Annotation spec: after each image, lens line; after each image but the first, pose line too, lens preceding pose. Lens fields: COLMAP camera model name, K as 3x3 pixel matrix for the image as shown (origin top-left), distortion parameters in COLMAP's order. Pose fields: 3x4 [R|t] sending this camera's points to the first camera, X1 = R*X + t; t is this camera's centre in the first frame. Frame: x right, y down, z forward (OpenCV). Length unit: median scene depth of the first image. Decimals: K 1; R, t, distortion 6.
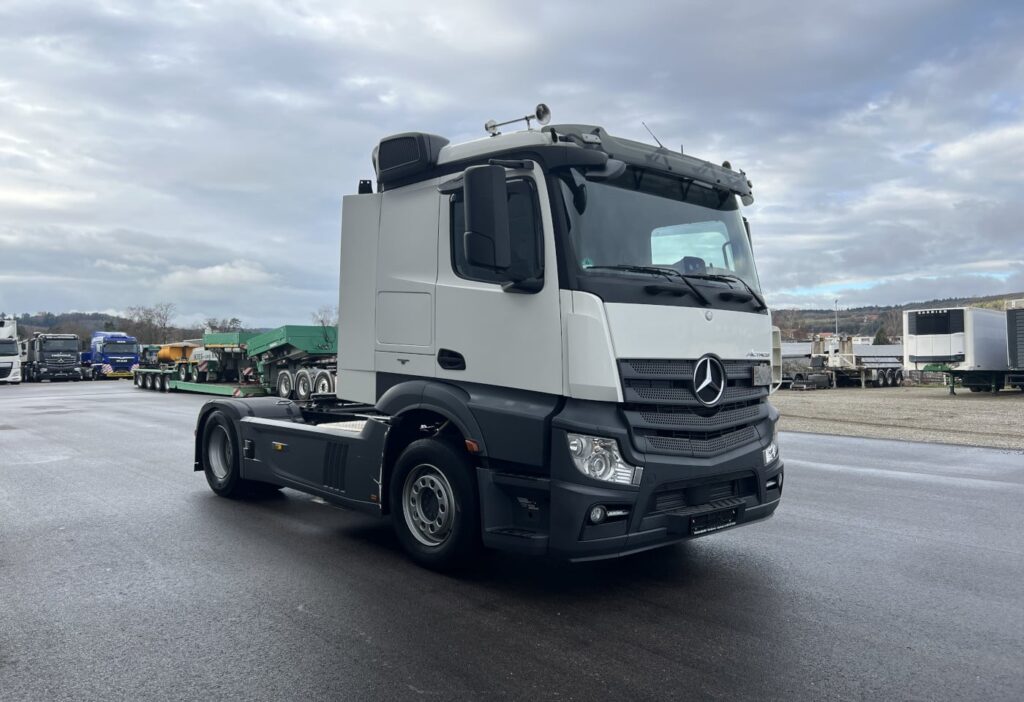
lens RADIAL K [[764.7, 0, 509.5], [0, 764.7, 348.1], [0, 0, 1]] dist [0.042126, -0.039389]
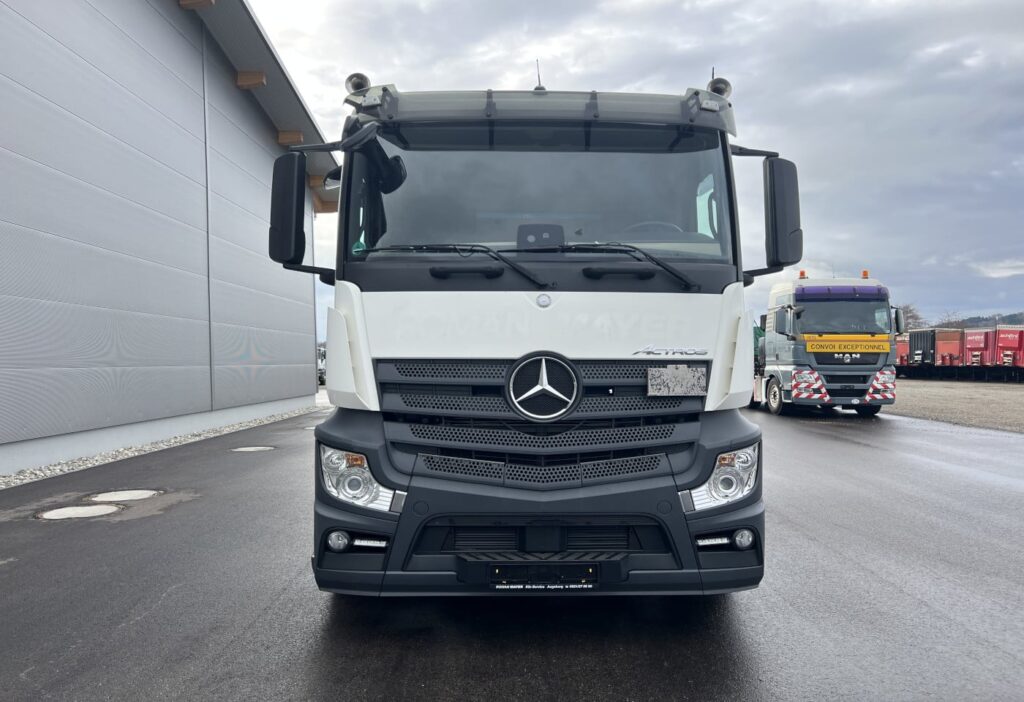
lens RADIAL K [[764.7, 0, 519.8], [0, 764.7, 347.0], [0, 0, 1]] dist [0.042126, -0.039389]
pose [[0.769379, -0.014773, -0.638622, 0.653384], [0.012313, 0.999890, -0.008296, 0.008223], [0.638674, -0.001480, 0.769476, 0.373969]]
